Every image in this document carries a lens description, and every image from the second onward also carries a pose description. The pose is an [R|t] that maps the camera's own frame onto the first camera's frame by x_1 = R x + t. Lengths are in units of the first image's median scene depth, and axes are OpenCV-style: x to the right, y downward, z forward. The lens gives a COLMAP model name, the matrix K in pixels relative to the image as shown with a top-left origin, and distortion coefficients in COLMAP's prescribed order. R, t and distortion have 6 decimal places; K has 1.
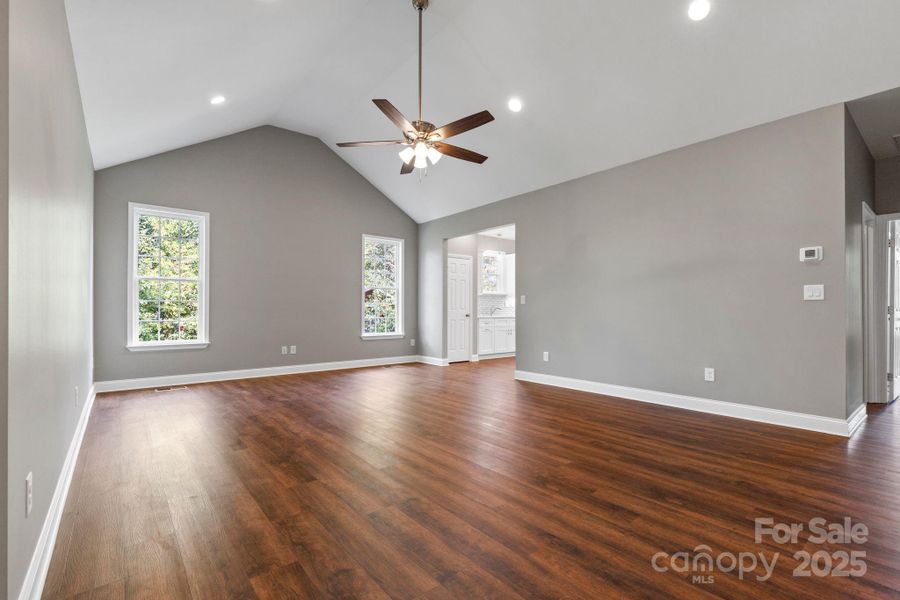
lens RADIAL K [[410.3, 0, 451.0], [0, 410.3, 314.9], [0, 0, 1]] dist [0.009137, 0.000072]
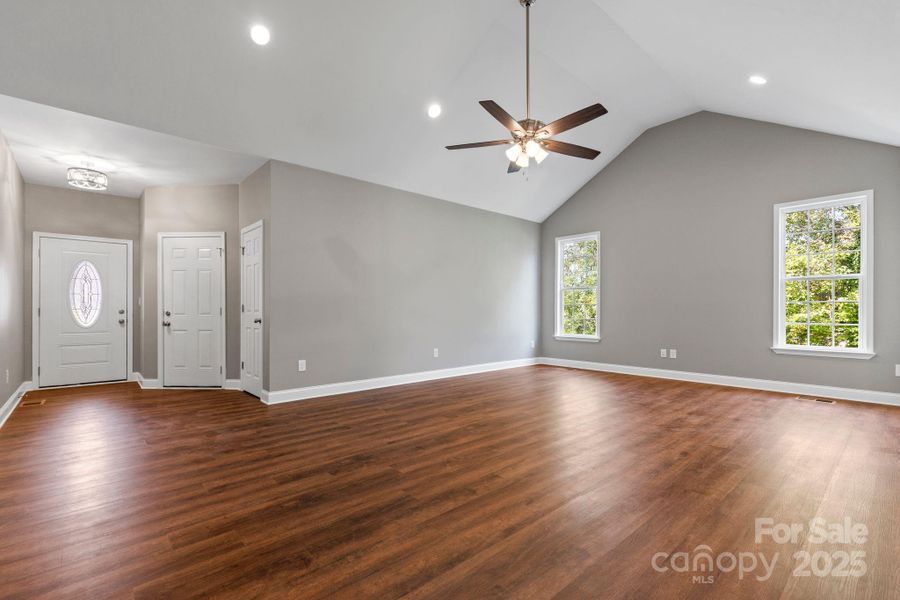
lens RADIAL K [[410.3, 0, 451.0], [0, 410.3, 314.9], [0, 0, 1]] dist [0.009137, 0.000072]
pose [[0.043044, 0.008635, -0.999036, 1.113945], [-0.013418, 0.999877, 0.008064, -0.010233], [0.998983, 0.013058, 0.043154, 0.964673]]
